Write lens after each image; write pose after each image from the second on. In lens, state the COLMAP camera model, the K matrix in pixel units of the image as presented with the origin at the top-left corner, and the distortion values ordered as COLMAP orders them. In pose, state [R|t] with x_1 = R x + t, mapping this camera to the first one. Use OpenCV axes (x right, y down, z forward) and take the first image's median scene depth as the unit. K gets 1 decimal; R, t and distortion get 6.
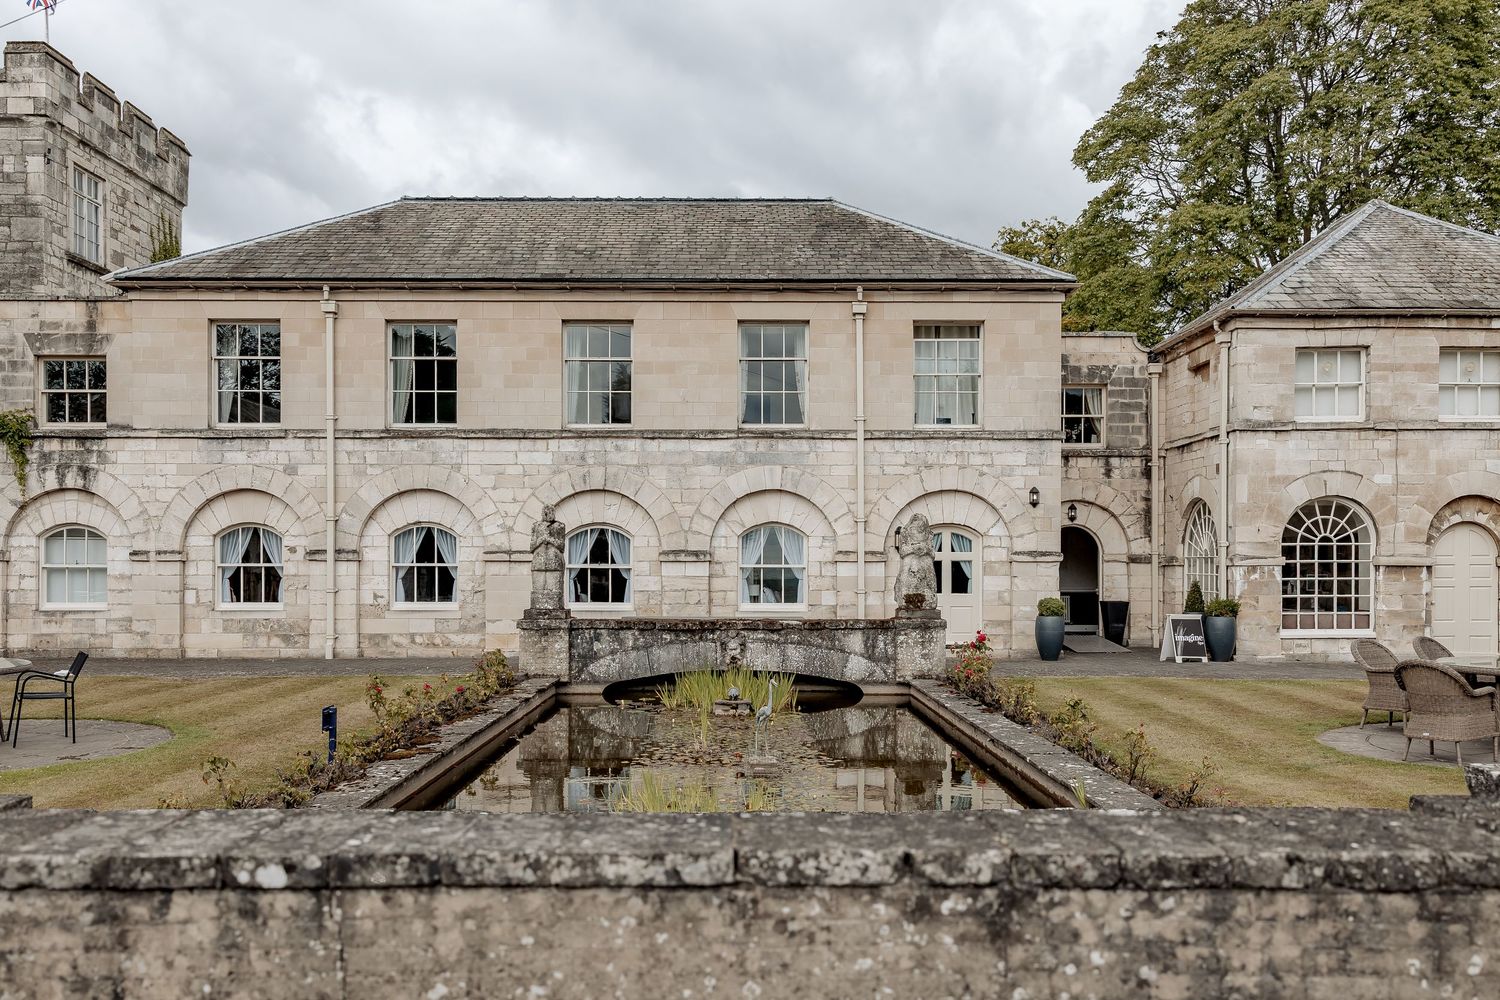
lens RADIAL K [[1222.2, 0, 801.9], [0, 1222.2, 523.9], [0, 0, 1]] dist [0.036427, -0.002057]
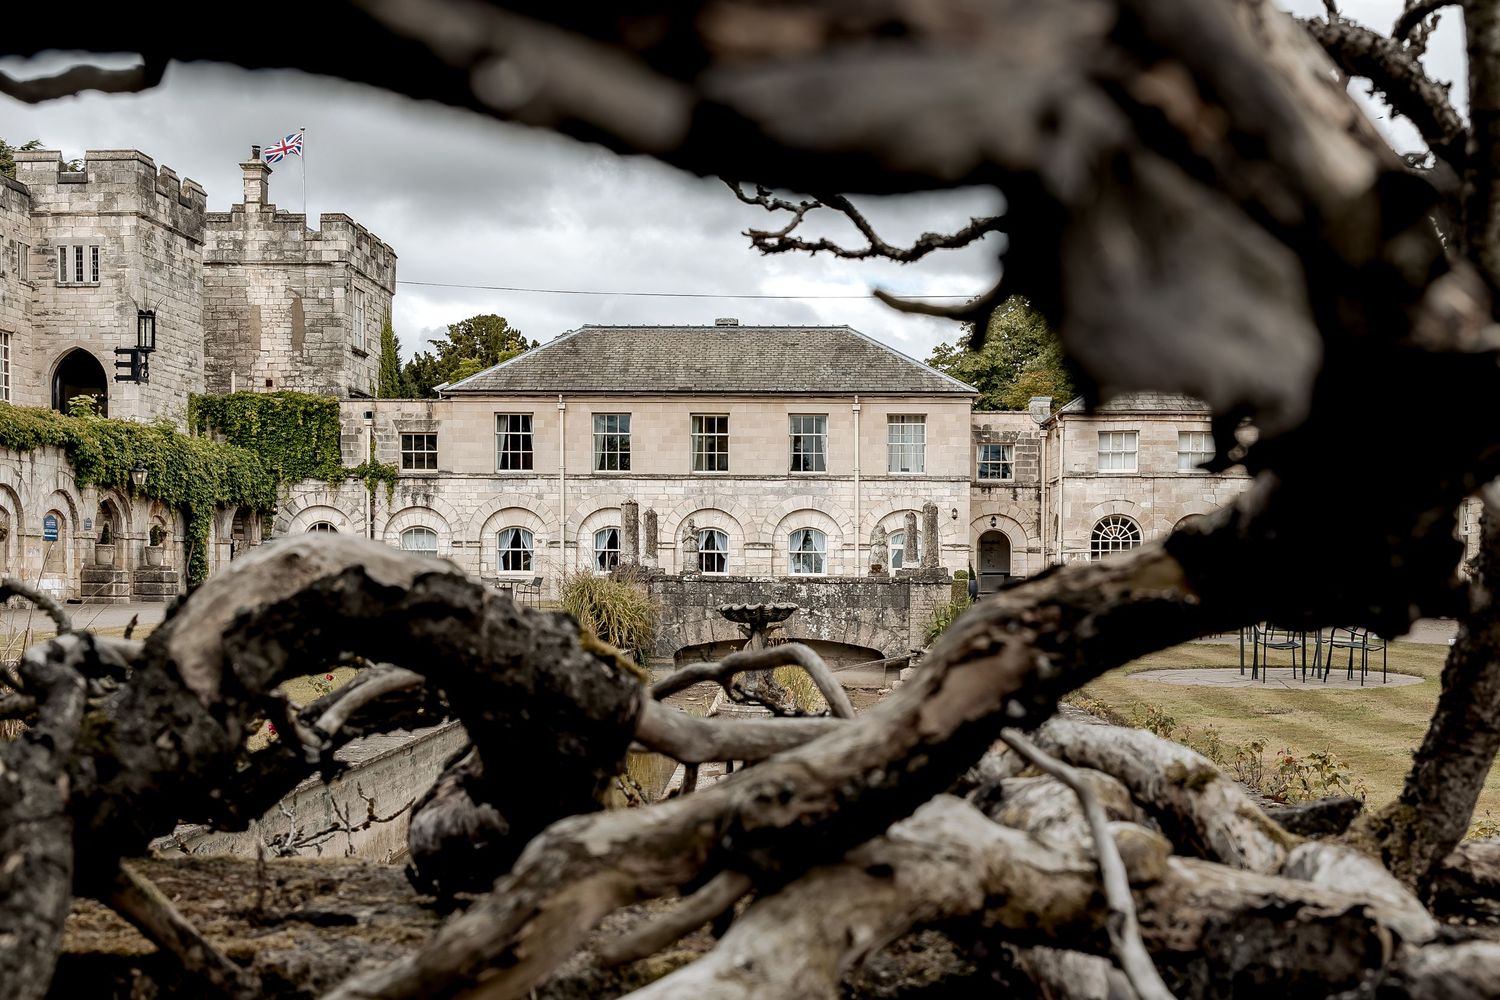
lens RADIAL K [[1375.1, 0, 754.9], [0, 1375.1, 468.0], [0, 0, 1]] dist [-0.034100, -0.001599]
pose [[0.996787, 0.001472, -0.080082, 0.058751], [-0.004651, 0.999208, -0.039516, -0.007735], [0.079960, 0.039761, 0.996005, -0.981532]]
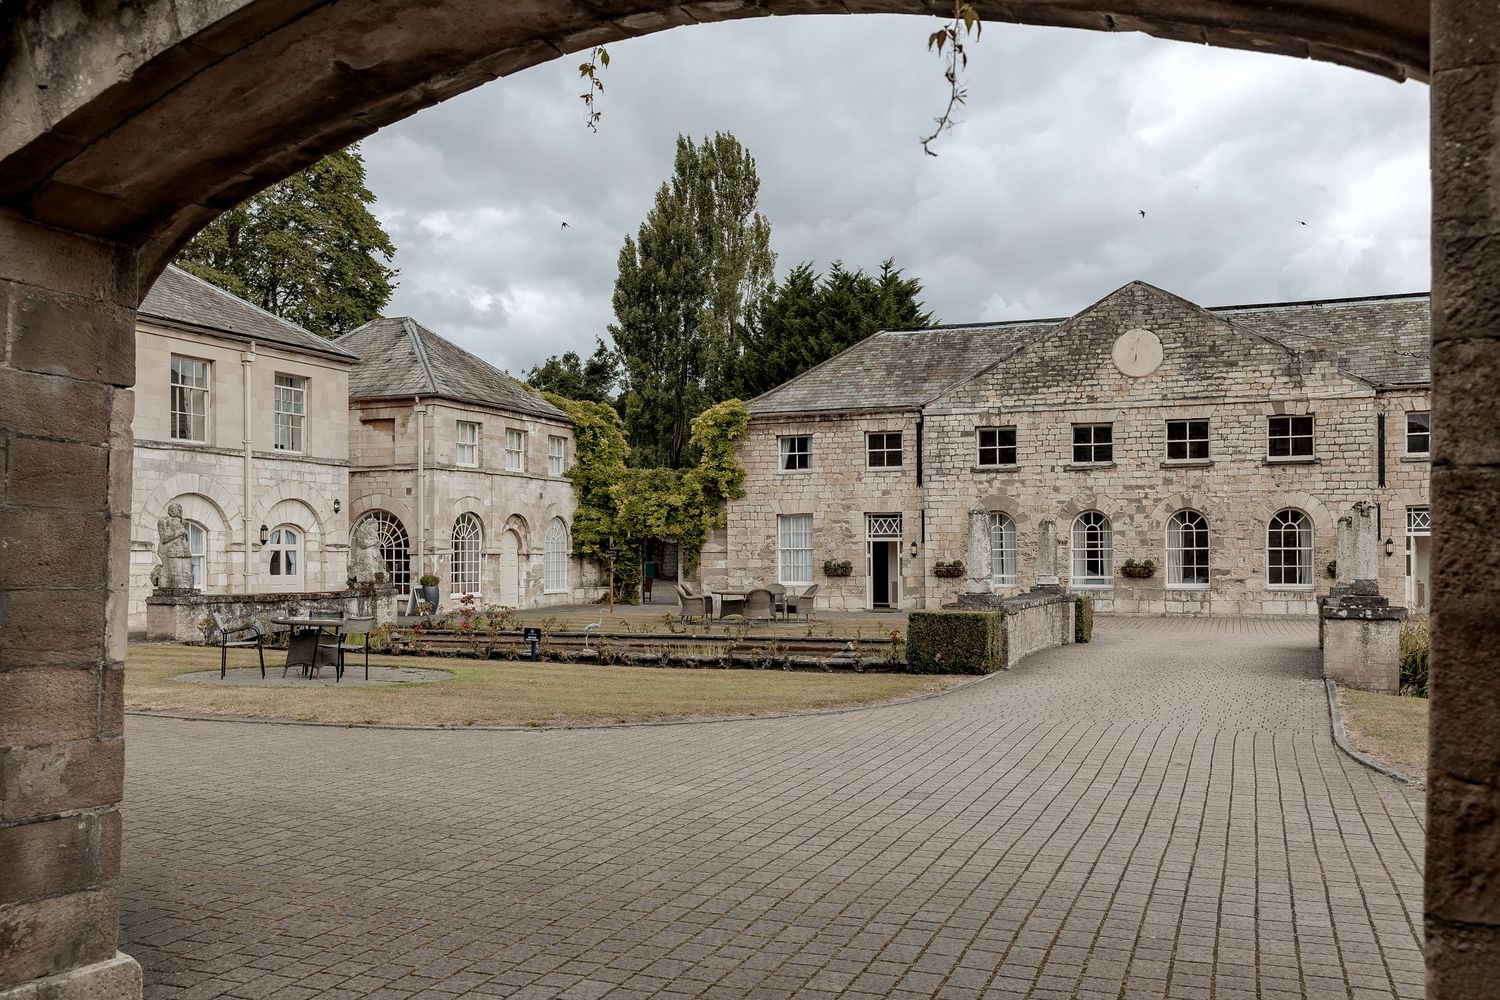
lens RADIAL K [[1375.1, 0, 748.7], [0, 1375.1, 495.6], [0, 0, 1]] dist [-0.034100, -0.001599]
pose [[0.383659, 0.038543, 0.922670, -1.065717], [-0.028666, 0.999144, -0.029817, -0.000198], [-0.923030, -0.015009, 0.384435, -0.054633]]
